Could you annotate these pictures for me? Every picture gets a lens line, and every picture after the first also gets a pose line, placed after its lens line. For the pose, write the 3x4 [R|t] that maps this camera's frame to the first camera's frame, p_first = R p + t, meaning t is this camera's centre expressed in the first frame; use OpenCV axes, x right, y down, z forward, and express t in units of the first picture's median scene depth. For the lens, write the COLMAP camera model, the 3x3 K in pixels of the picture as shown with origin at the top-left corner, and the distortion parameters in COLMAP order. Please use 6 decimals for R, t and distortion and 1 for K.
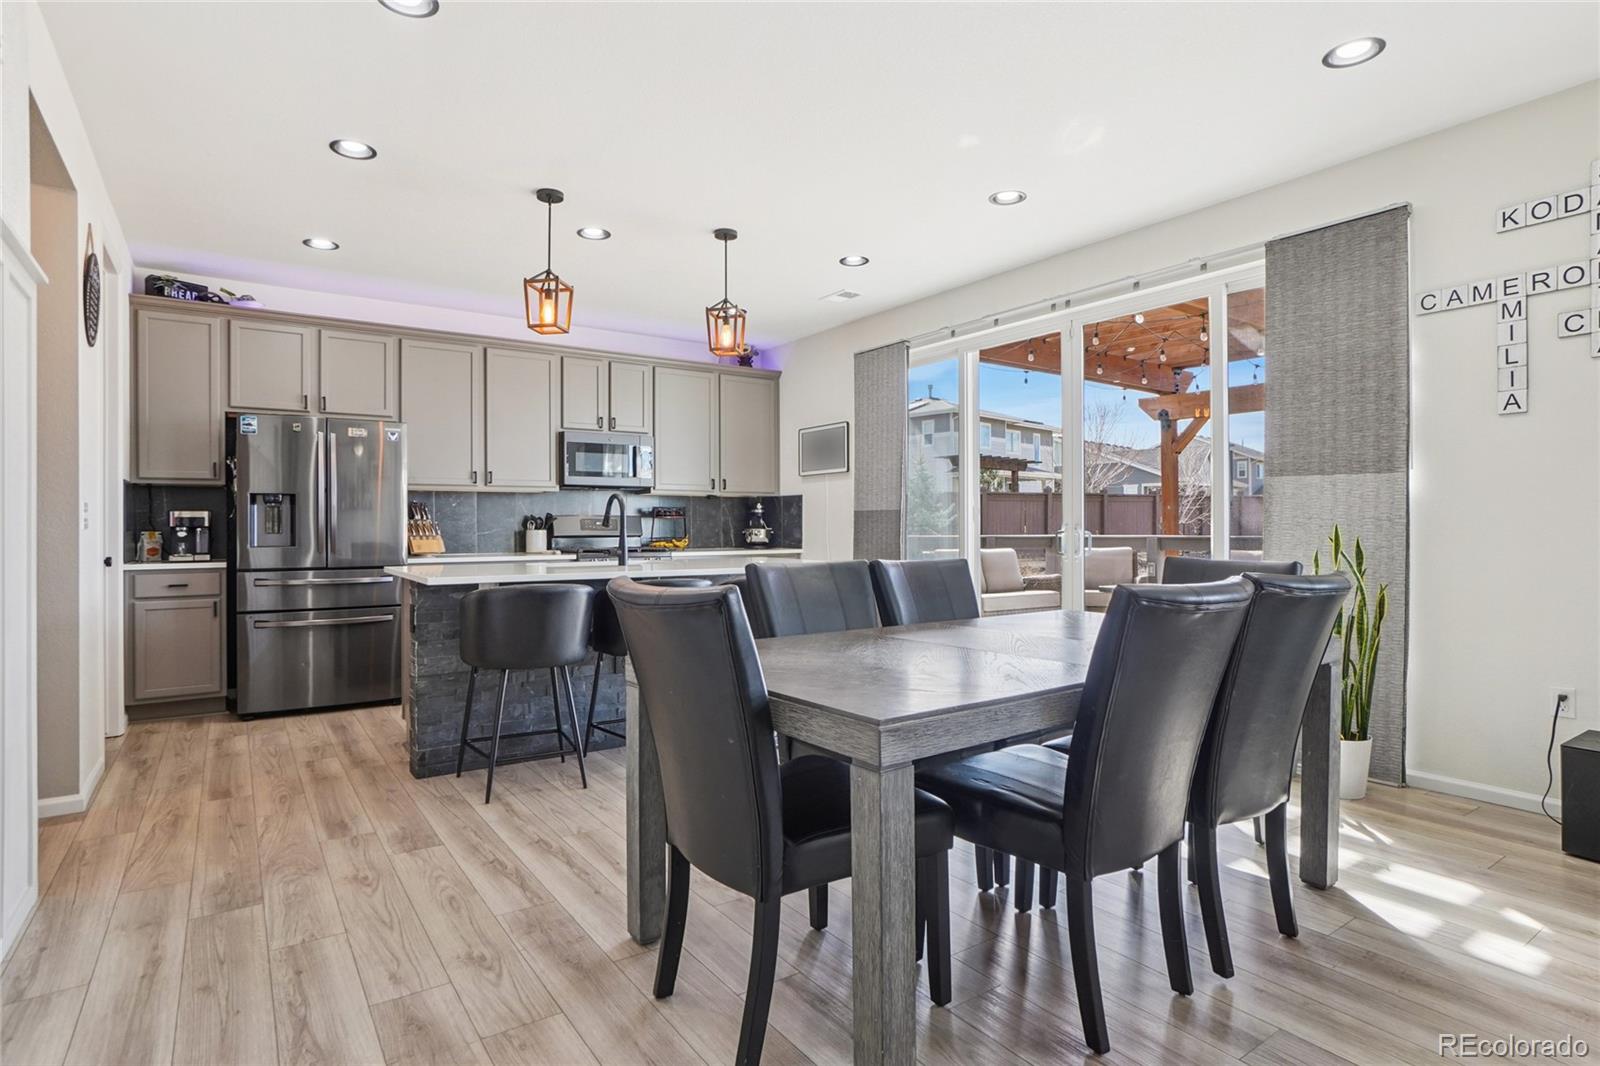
lens RADIAL K [[839.7, 0, 789.1], [0, 839.7, 533.9], [0, 0, 1]] dist [-0.037232, 0.020558]
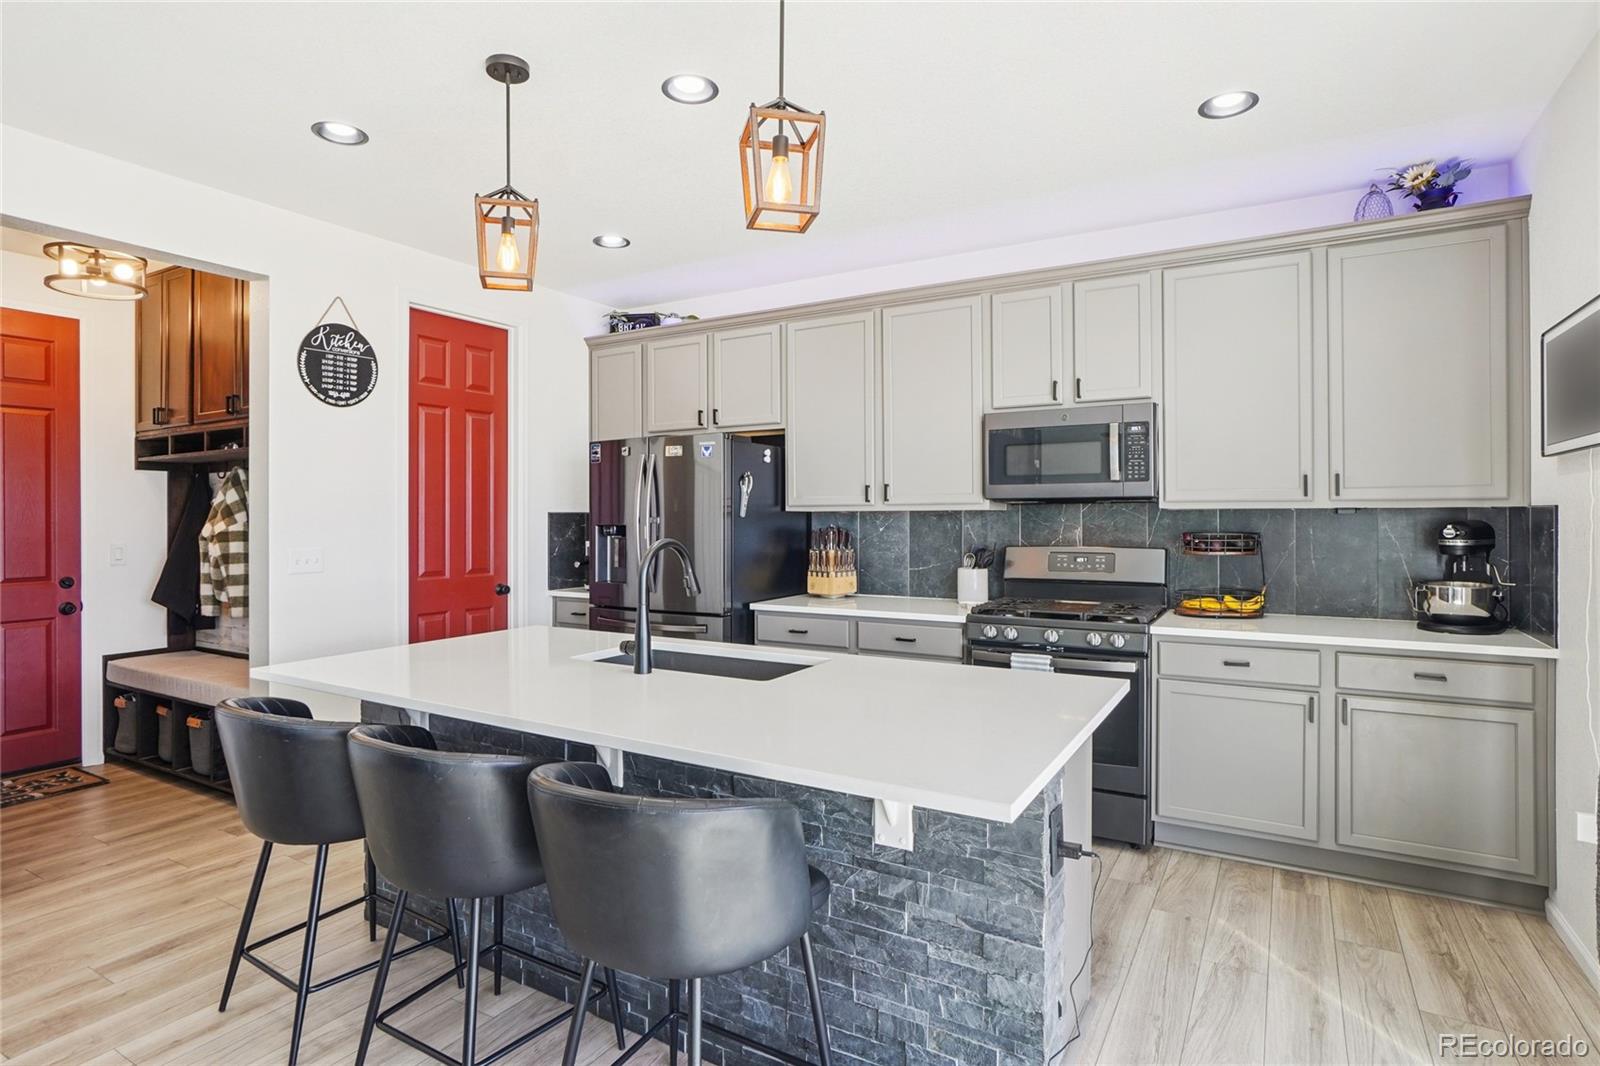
lens RADIAL K [[839.7, 0, 799.4], [0, 839.7, 511.8], [0, 0, 1]] dist [-0.037232, 0.020558]
pose [[0.415276, -0.001968, -0.909694, 0.295997], [-0.003780, 0.999985, -0.003888, -0.056725], [0.909688, 0.005053, 0.415262, 0.750194]]
